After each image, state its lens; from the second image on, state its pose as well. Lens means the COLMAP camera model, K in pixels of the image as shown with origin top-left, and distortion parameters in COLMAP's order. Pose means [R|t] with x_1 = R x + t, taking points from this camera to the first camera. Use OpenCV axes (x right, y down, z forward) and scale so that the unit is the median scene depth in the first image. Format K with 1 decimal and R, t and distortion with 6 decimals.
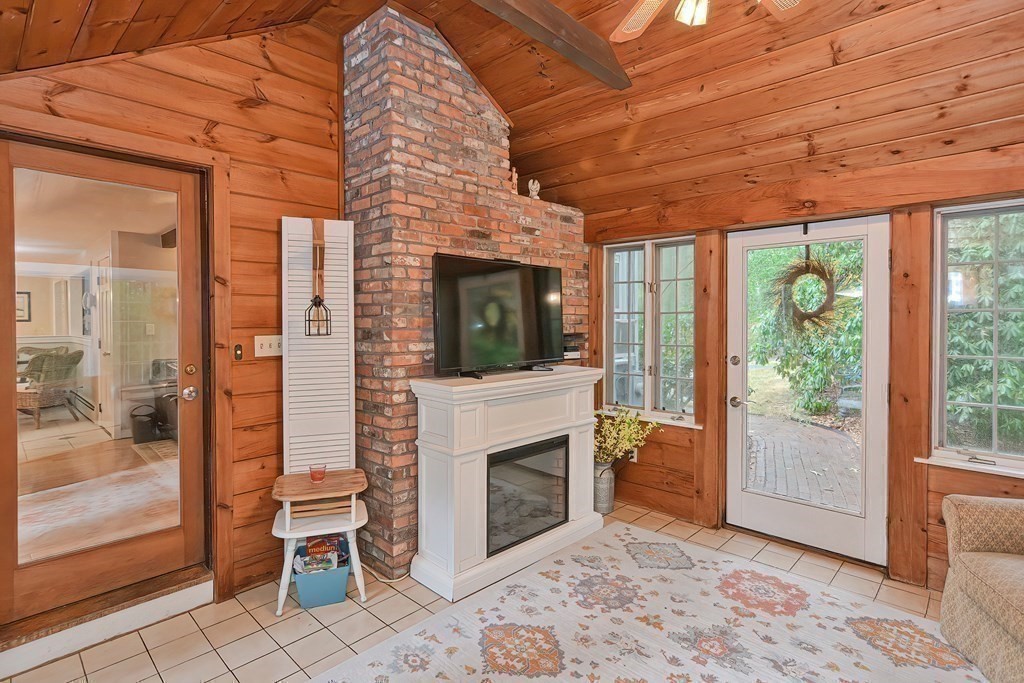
lens RADIAL K [[498.3, 0, 513.3], [0, 498.3, 334.1], [0, 0, 1]] dist [-0.012077, 0.006989]
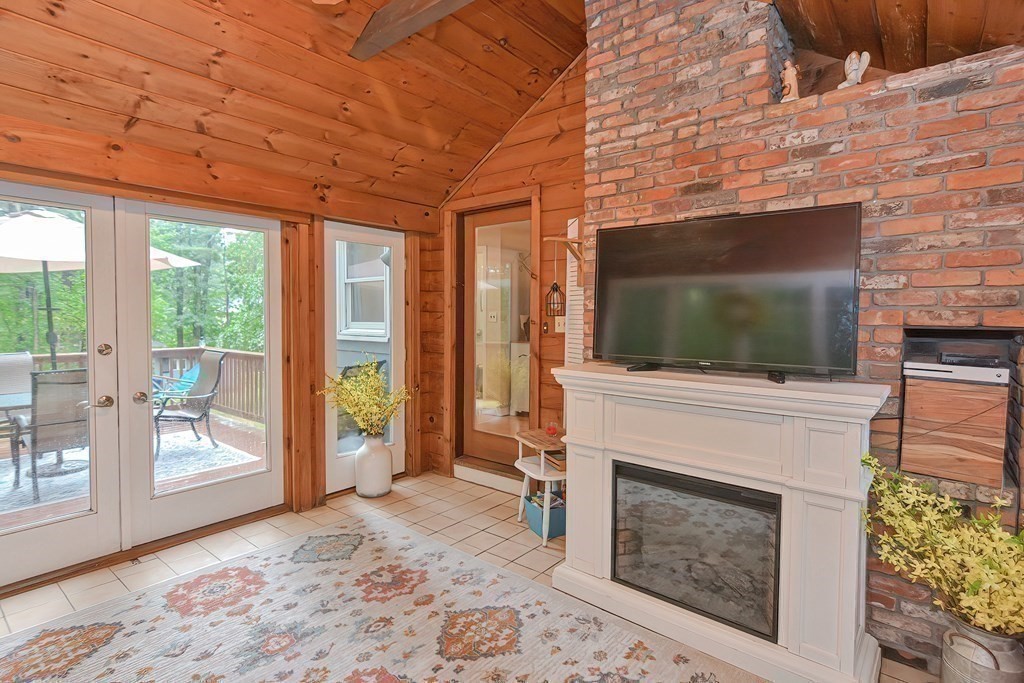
lens RADIAL K [[498.3, 0, 513.9], [0, 498.3, 336.2], [0, 0, 1]] dist [-0.012077, 0.006989]
pose [[0.099603, 0.046889, -0.993922, 0.731137], [-0.032918, 0.998498, 0.043806, 0.001564], [0.994483, 0.028355, 0.100996, 0.712034]]
